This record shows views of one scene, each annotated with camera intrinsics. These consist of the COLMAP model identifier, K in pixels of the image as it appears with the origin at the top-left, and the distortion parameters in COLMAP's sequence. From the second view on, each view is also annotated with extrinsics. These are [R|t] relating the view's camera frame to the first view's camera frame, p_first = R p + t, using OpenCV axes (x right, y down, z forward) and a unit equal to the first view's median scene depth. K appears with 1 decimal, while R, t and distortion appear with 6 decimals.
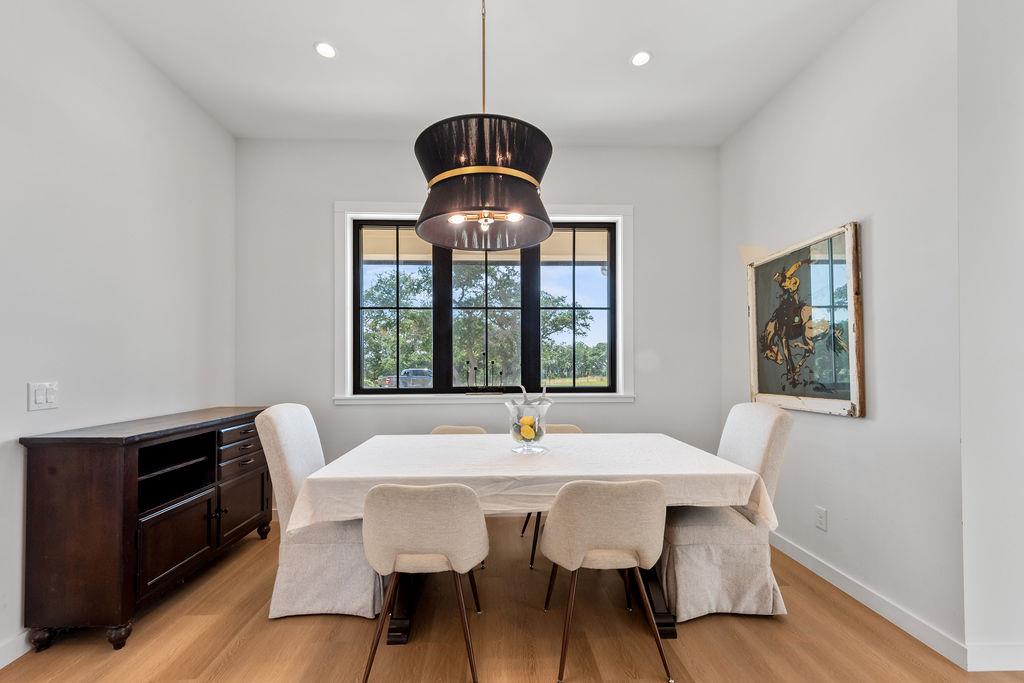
lens RADIAL K [[428.5, 0, 493.3], [0, 428.5, 360.0], [0, 0, 1]] dist [-0.000884, 0.000020]
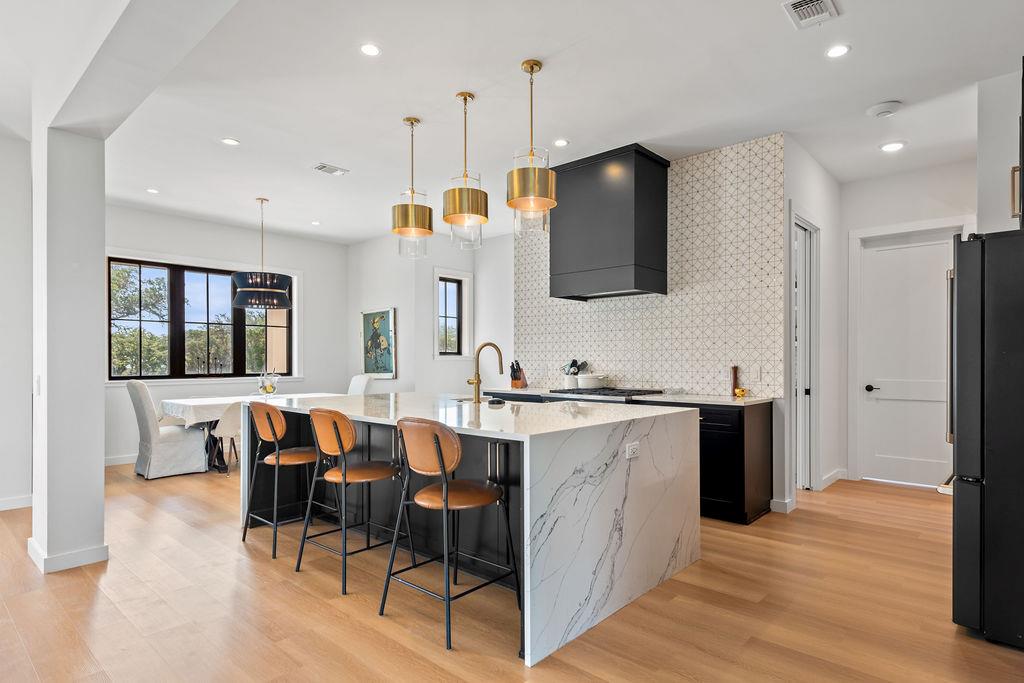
lens RADIAL K [[547.6, 0, 528.6], [0, 547.6, 360.8], [0, 0, 1]] dist [-0.000981, -0.000624]
pose [[0.692086, 0.001406, 0.721814, -0.840726], [-0.007119, 0.999963, 0.004878, -0.003883], [-0.721780, -0.008514, 0.692070, -1.581905]]
